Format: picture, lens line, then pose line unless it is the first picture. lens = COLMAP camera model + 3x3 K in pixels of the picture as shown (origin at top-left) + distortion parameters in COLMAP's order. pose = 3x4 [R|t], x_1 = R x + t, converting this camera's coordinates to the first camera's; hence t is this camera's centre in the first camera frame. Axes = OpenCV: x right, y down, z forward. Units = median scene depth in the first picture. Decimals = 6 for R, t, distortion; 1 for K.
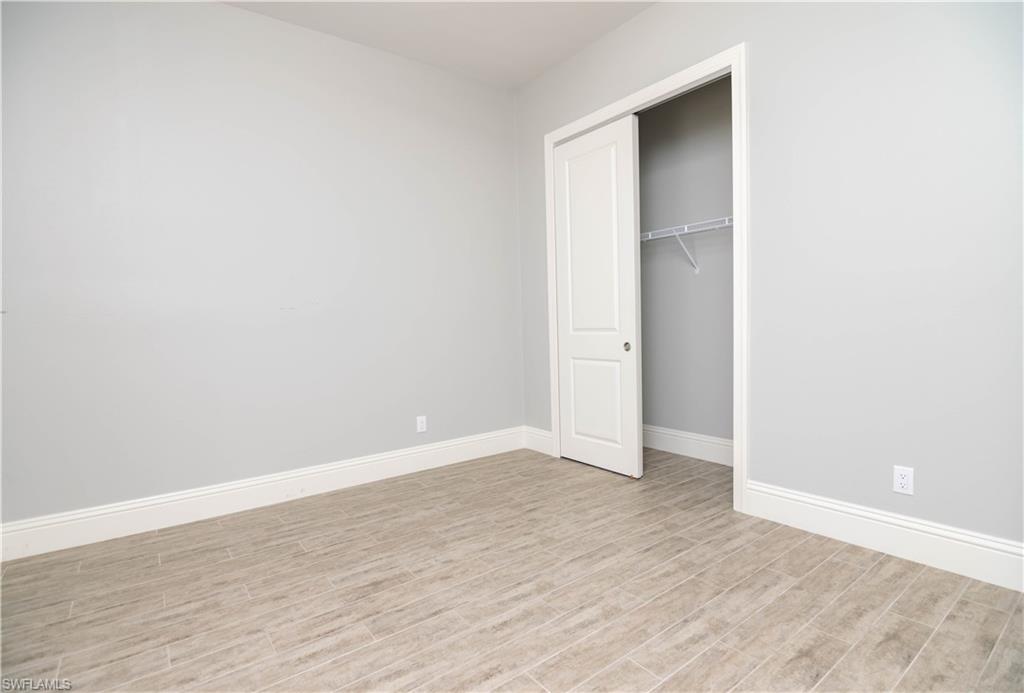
lens RADIAL K [[510.7, 0, 511.5], [0, 510.7, 349.4], [0, 0, 1]] dist [-0.009339, -0.008659]
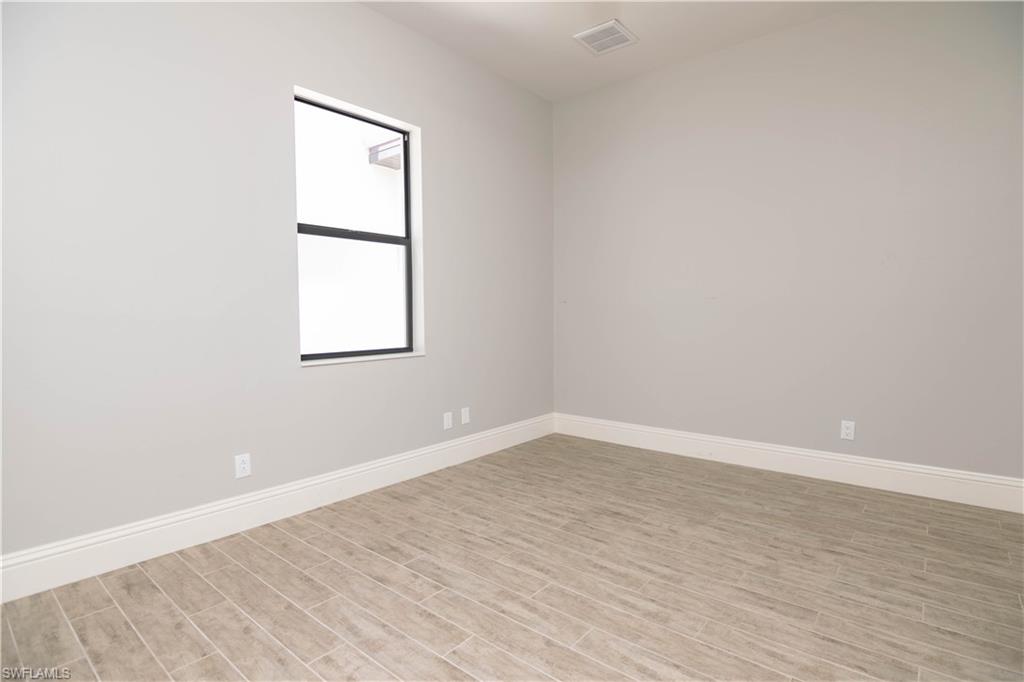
lens RADIAL K [[510.7, 0, 522.6], [0, 510.7, 342.0], [0, 0, 1]] dist [-0.009339, -0.008659]
pose [[0.235840, 0.084229, -0.968135, 0.767038], [-0.056463, 0.995741, 0.072877, -0.055686], [0.970150, 0.037476, 0.239591, 0.354413]]
